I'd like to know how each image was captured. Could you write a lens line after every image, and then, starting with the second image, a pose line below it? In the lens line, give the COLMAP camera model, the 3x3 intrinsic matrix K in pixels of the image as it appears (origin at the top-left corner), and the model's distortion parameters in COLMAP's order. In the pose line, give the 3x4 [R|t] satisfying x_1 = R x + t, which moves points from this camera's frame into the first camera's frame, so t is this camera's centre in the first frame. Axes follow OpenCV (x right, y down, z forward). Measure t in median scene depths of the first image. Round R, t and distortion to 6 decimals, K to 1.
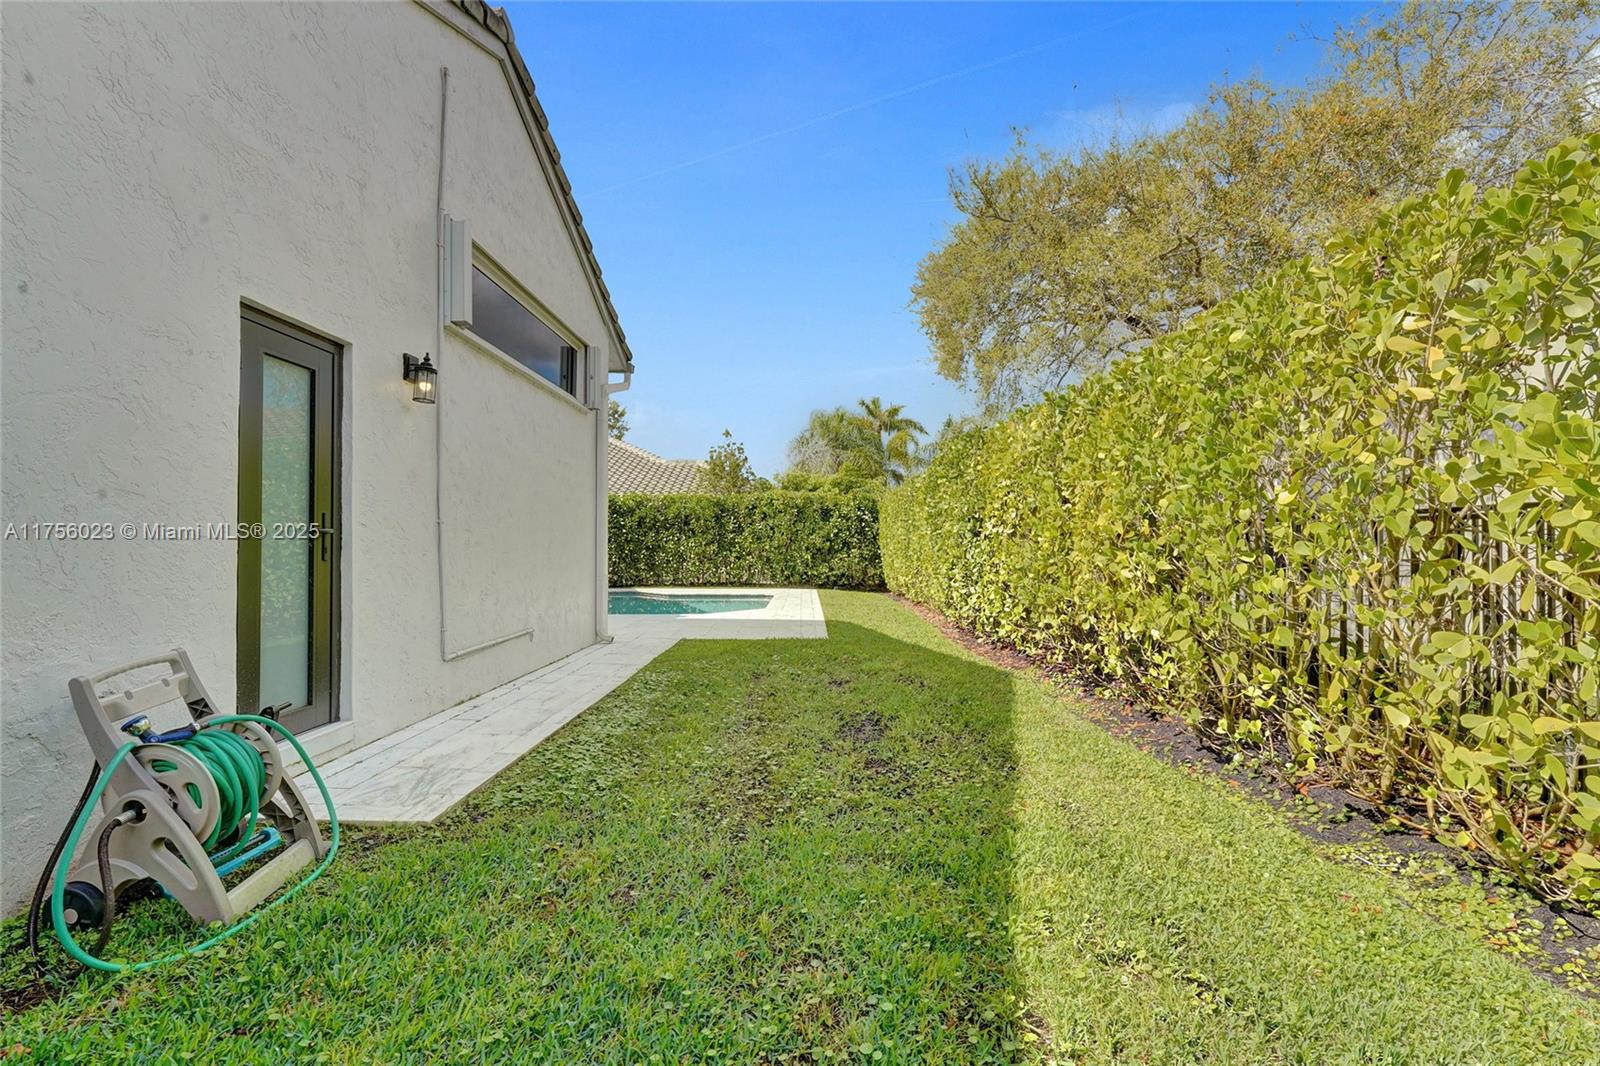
lens RADIAL K [[671.3, 0, 800.0], [0, 671.3, 533.0], [0, 0, 1]] dist [0.000761, 0.000055]
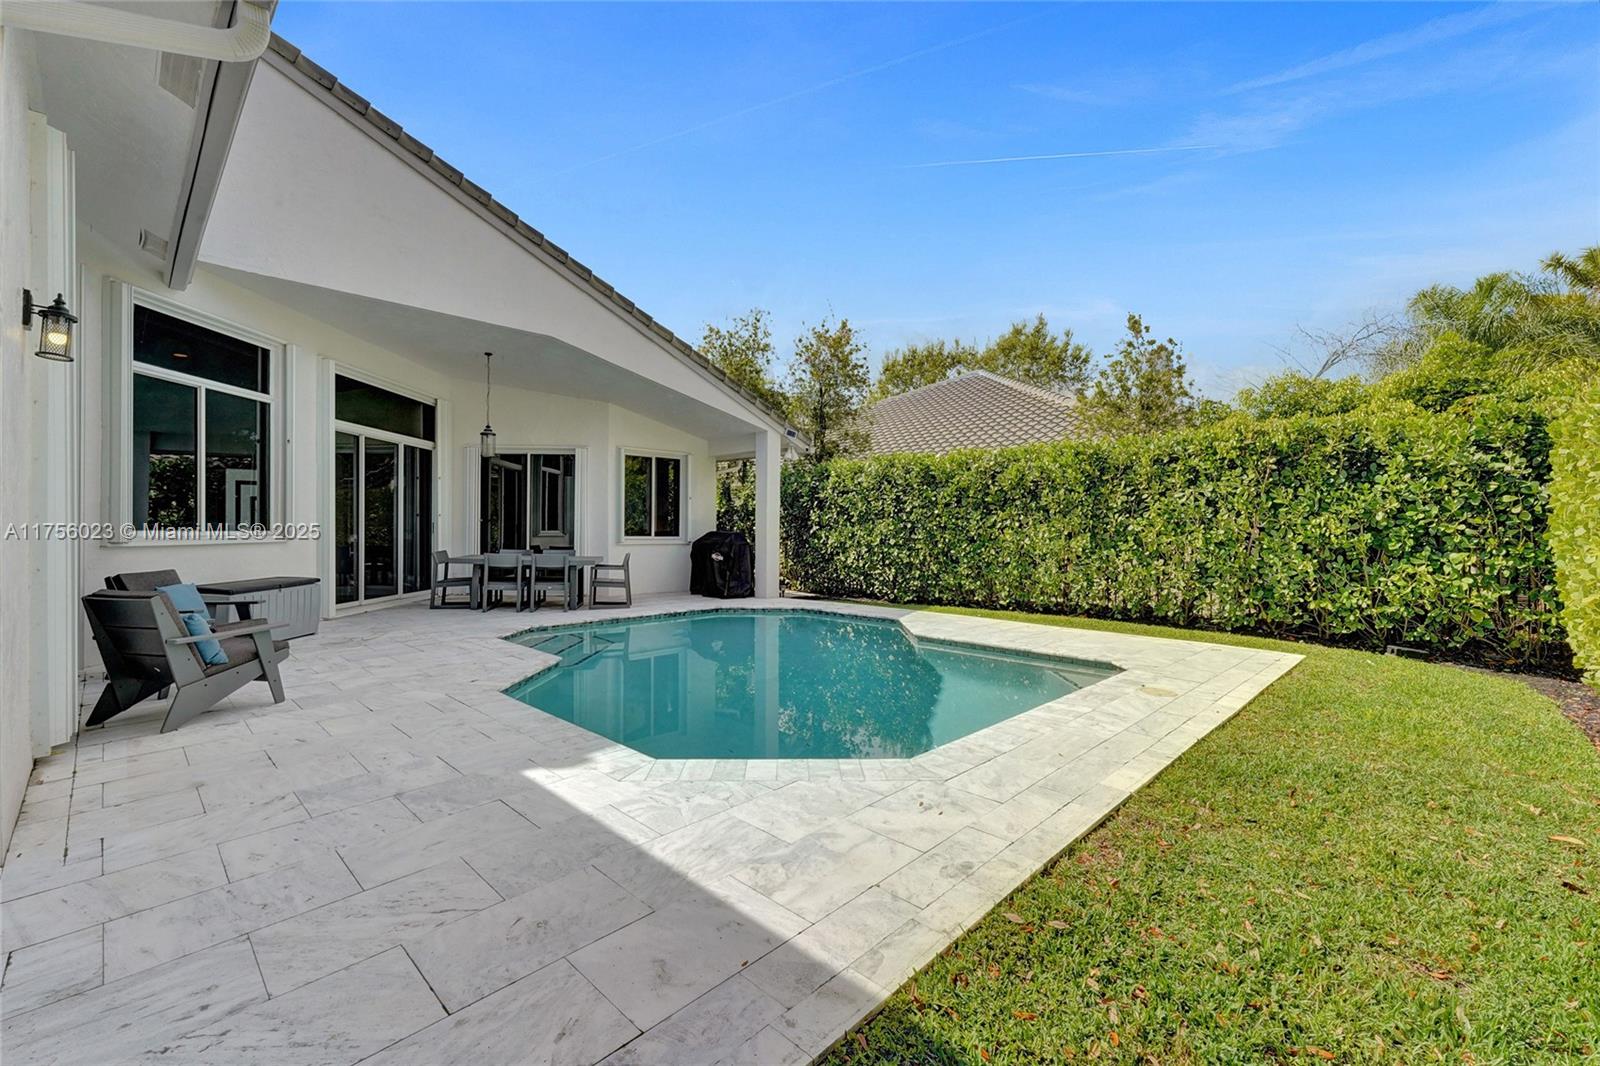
lens RADIAL K [[669.2, 0, 793.4], [0, 669.2, 529.2], [0, 0, 1]] dist [-0.001908, -0.000300]
pose [[0.712525, 0.008199, -0.701599, 0.076906], [0.006376, 0.999815, 0.018160, 0.001454], [0.701618, -0.017413, 0.712340, 0.468066]]
